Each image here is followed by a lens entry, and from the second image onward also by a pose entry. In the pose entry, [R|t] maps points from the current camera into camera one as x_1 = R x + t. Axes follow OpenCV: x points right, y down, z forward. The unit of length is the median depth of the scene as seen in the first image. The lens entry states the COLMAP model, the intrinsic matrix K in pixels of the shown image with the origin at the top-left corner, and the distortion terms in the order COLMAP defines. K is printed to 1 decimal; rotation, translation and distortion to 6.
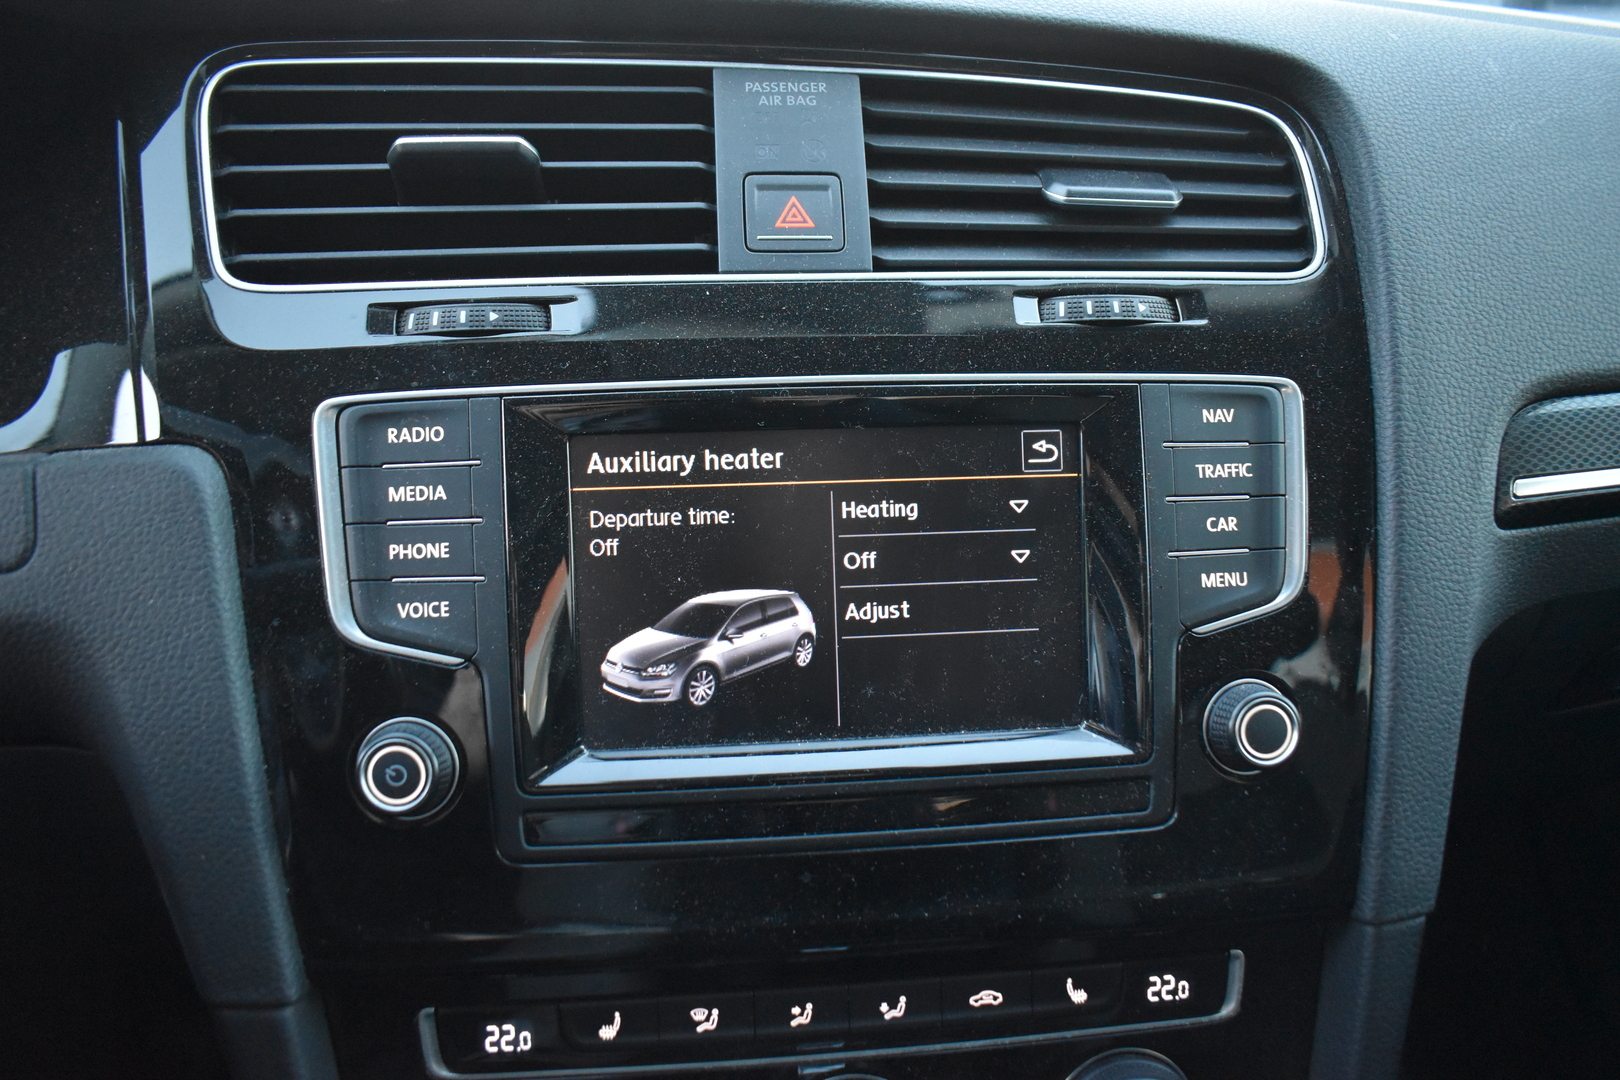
lens RADIAL K [[1248.4, 0, 809.8], [0, 1248.4, 540.0], [0, 0, 1]] dist [-0.089970, 0.002421]
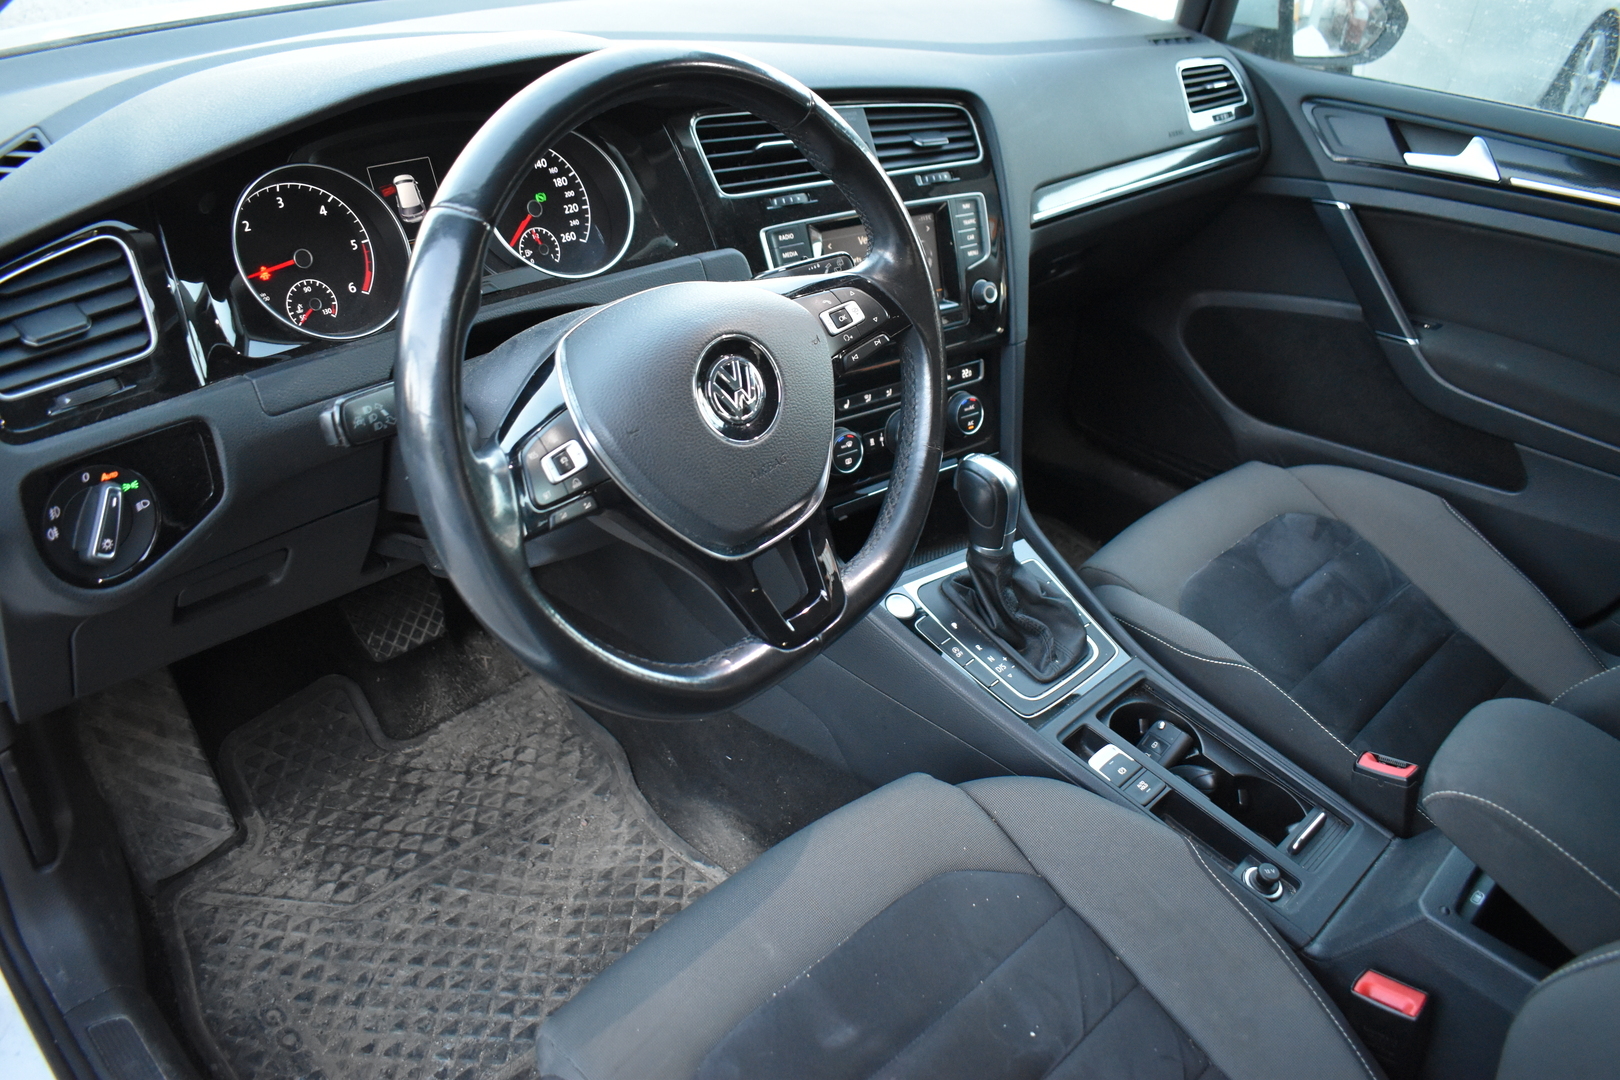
lens RADIAL K [[1248.4, 0, 810.3], [0, 1248.4, 540.3], [0, 0, 1]] dist [-0.089970, 0.002421]
pose [[0.854282, -0.226032, 0.468093, -1.925541], [0.110854, 0.959014, 0.260776, -0.158409], [-0.507851, -0.170886, 0.844325, -1.921249]]
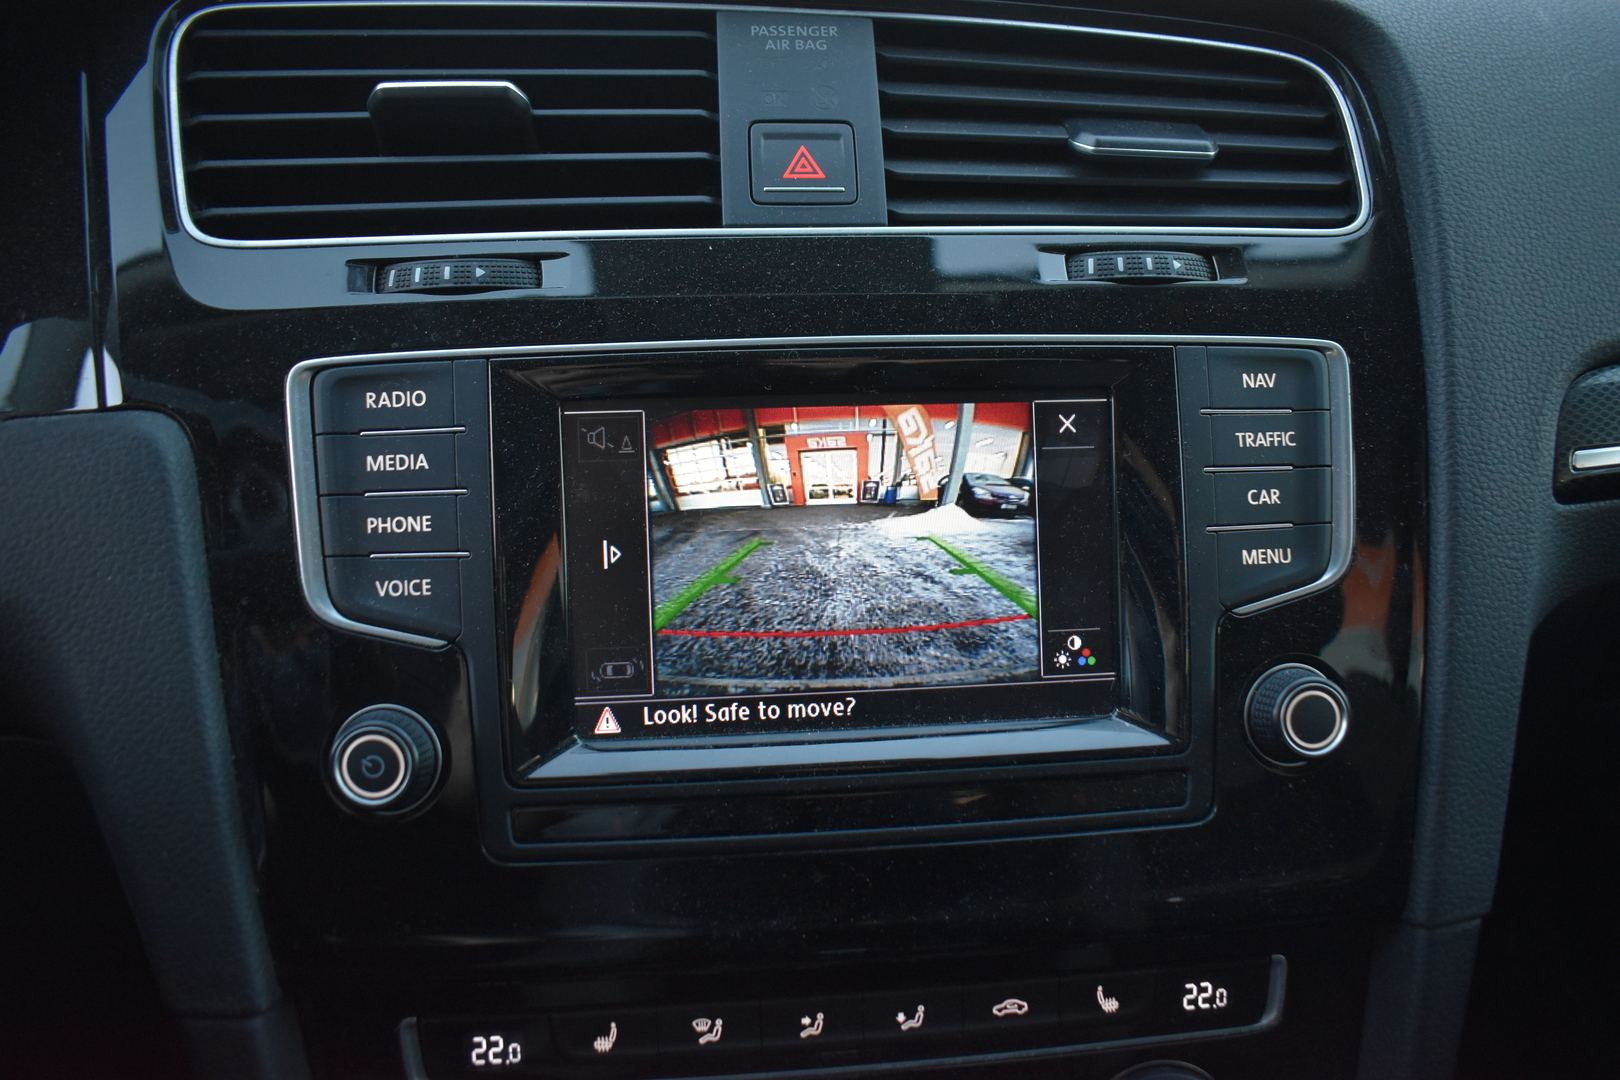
lens RADIAL K [[1248.4, 0, 810.2], [0, 1248.4, 537.3], [0, 0, 1]] dist [-0.089970, 0.002421]
pose [[0.999990, -0.000613, -0.004377, -0.003673], [0.000610, 1.000000, -0.000632, 0.018124], [0.004377, 0.000629, 0.999990, 0.071317]]
